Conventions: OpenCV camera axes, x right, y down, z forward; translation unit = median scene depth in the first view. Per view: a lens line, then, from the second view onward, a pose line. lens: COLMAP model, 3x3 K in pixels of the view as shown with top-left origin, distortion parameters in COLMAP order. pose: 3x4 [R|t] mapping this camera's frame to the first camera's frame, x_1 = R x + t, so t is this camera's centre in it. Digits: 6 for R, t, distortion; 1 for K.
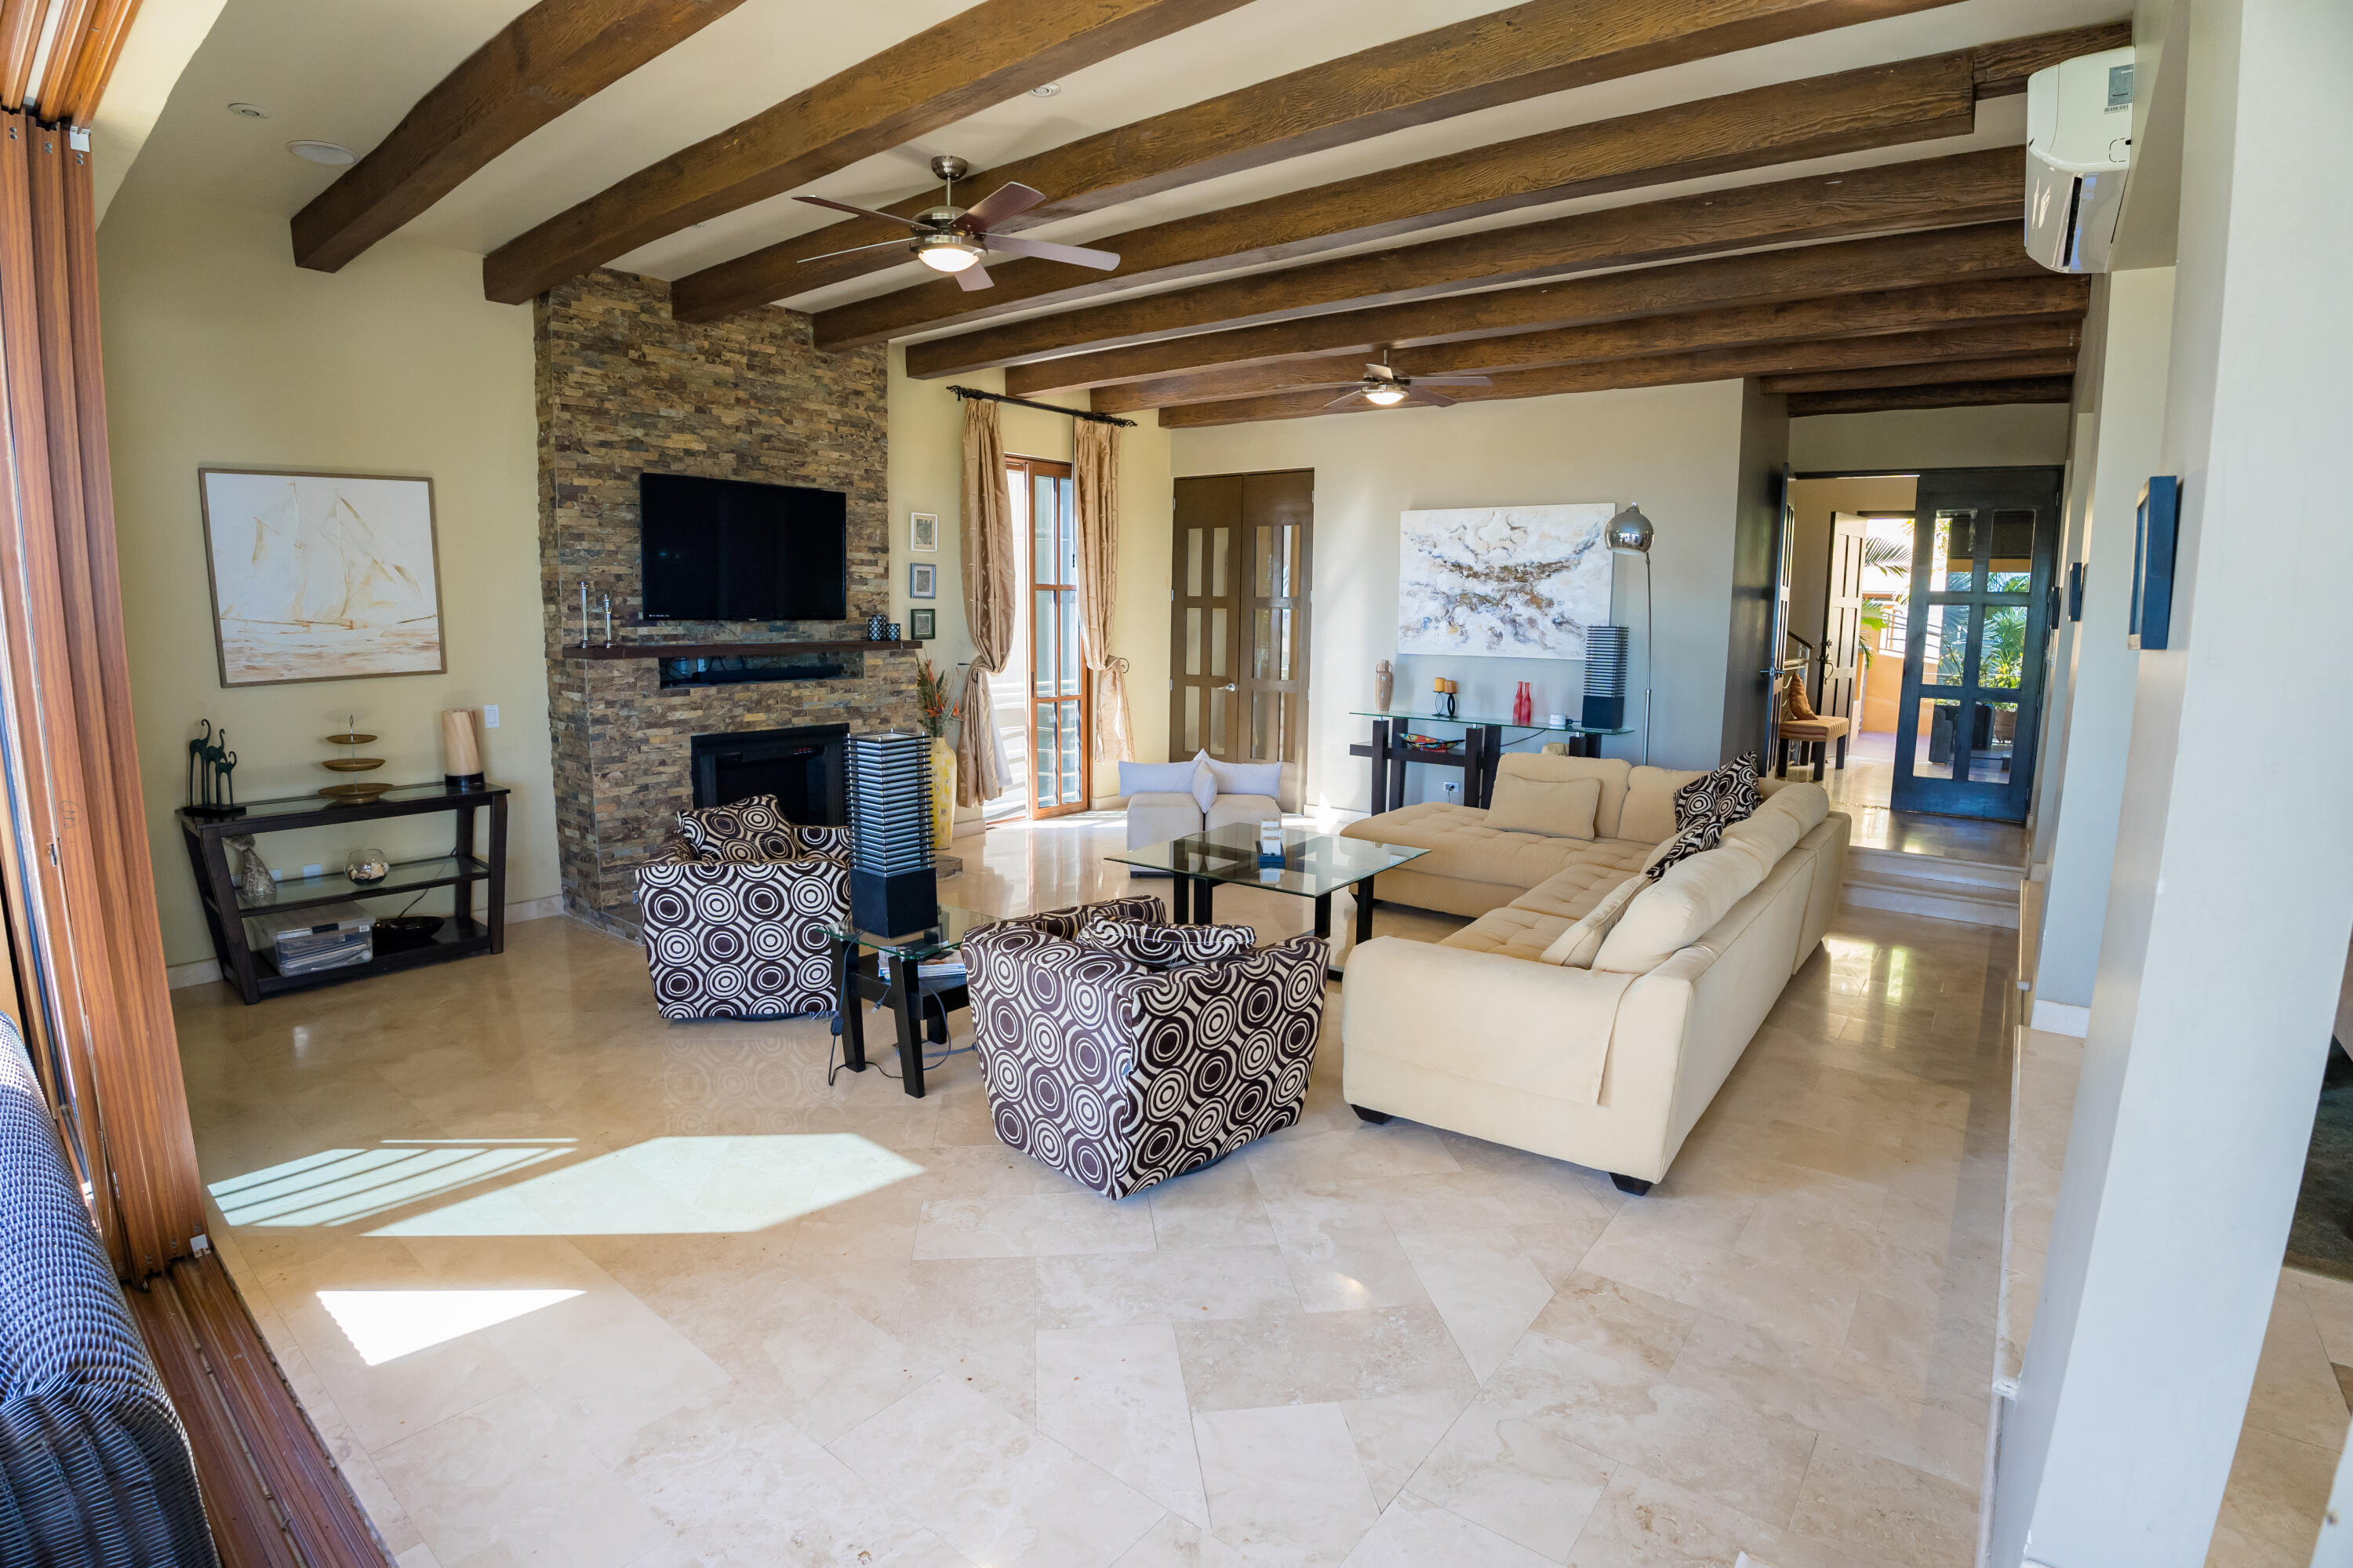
lens RADIAL K [[1130.1, 0, 1167.0], [0, 1130.1, 782.4], [0, 0, 1]] dist [-0.092206, 0.013622]
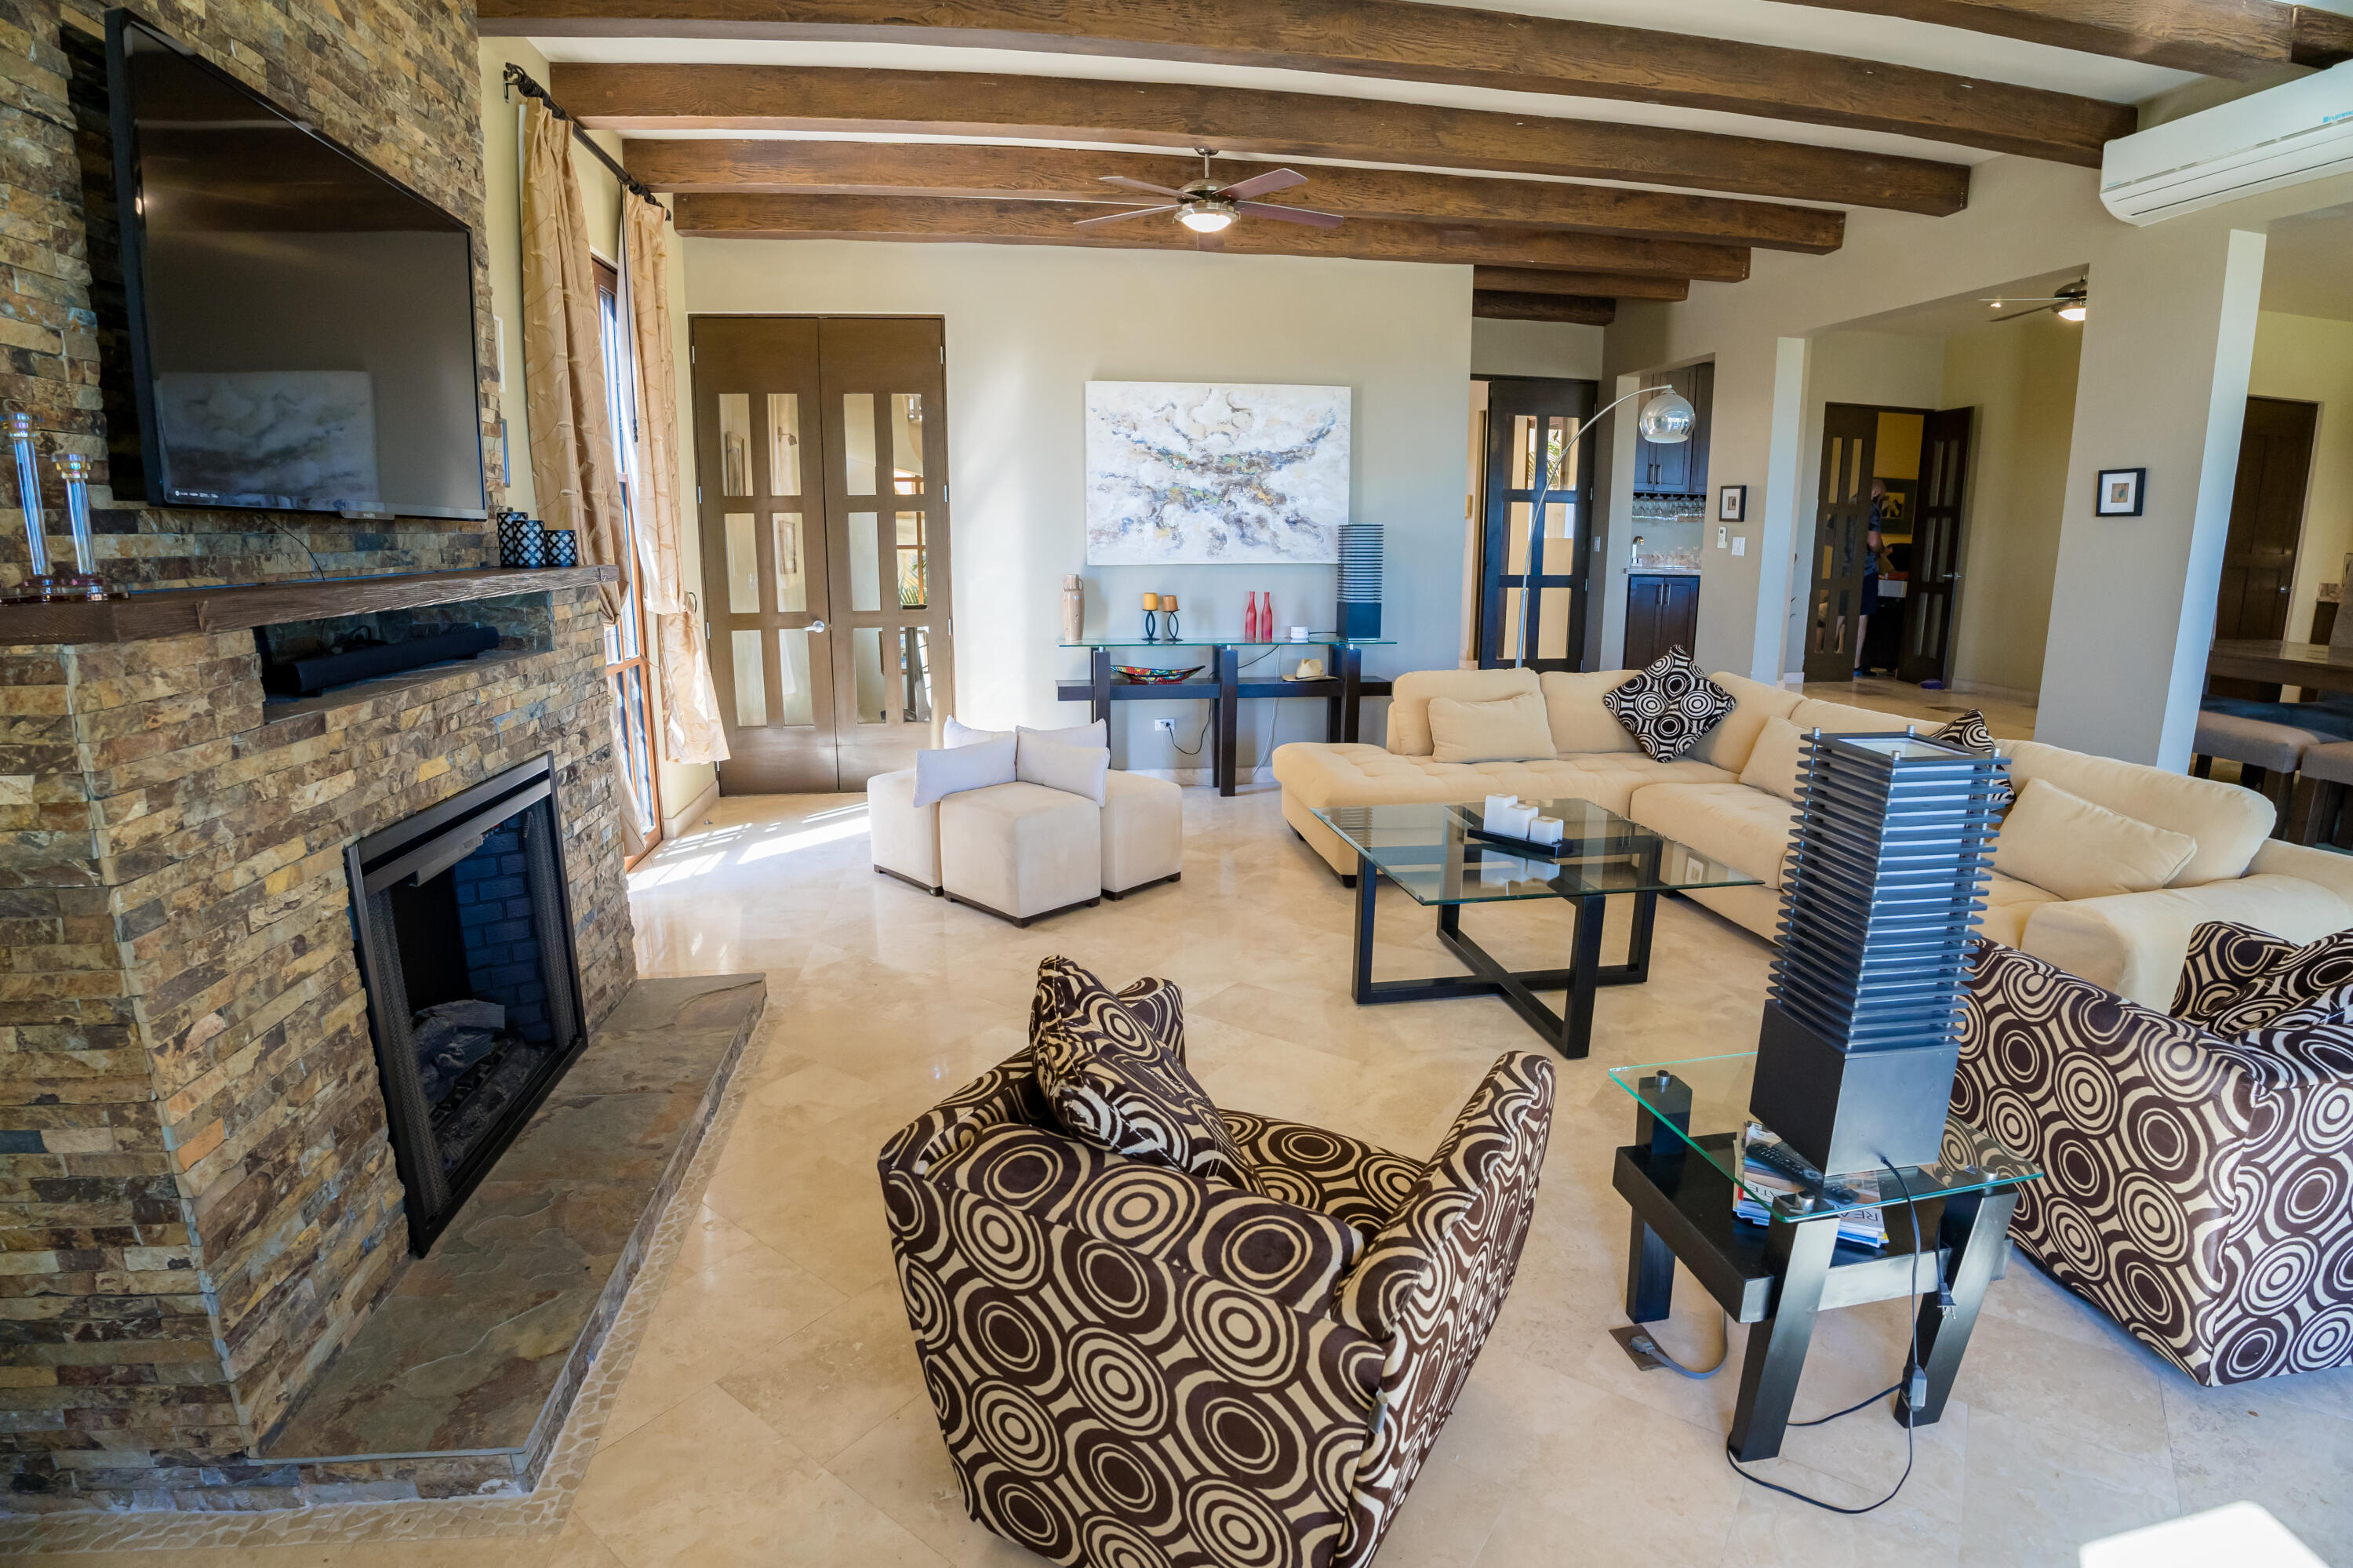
lens RADIAL K [[1130.1, 0, 1167.6], [0, 1130.1, 779.7], [0, 0, 1]] dist [-0.092206, 0.013622]
pose [[0.685295, -0.164726, 0.709392, -0.427213], [0.119706, 0.986313, 0.113389, -0.061598], [-0.718360, 0.007213, 0.695634, 0.514799]]
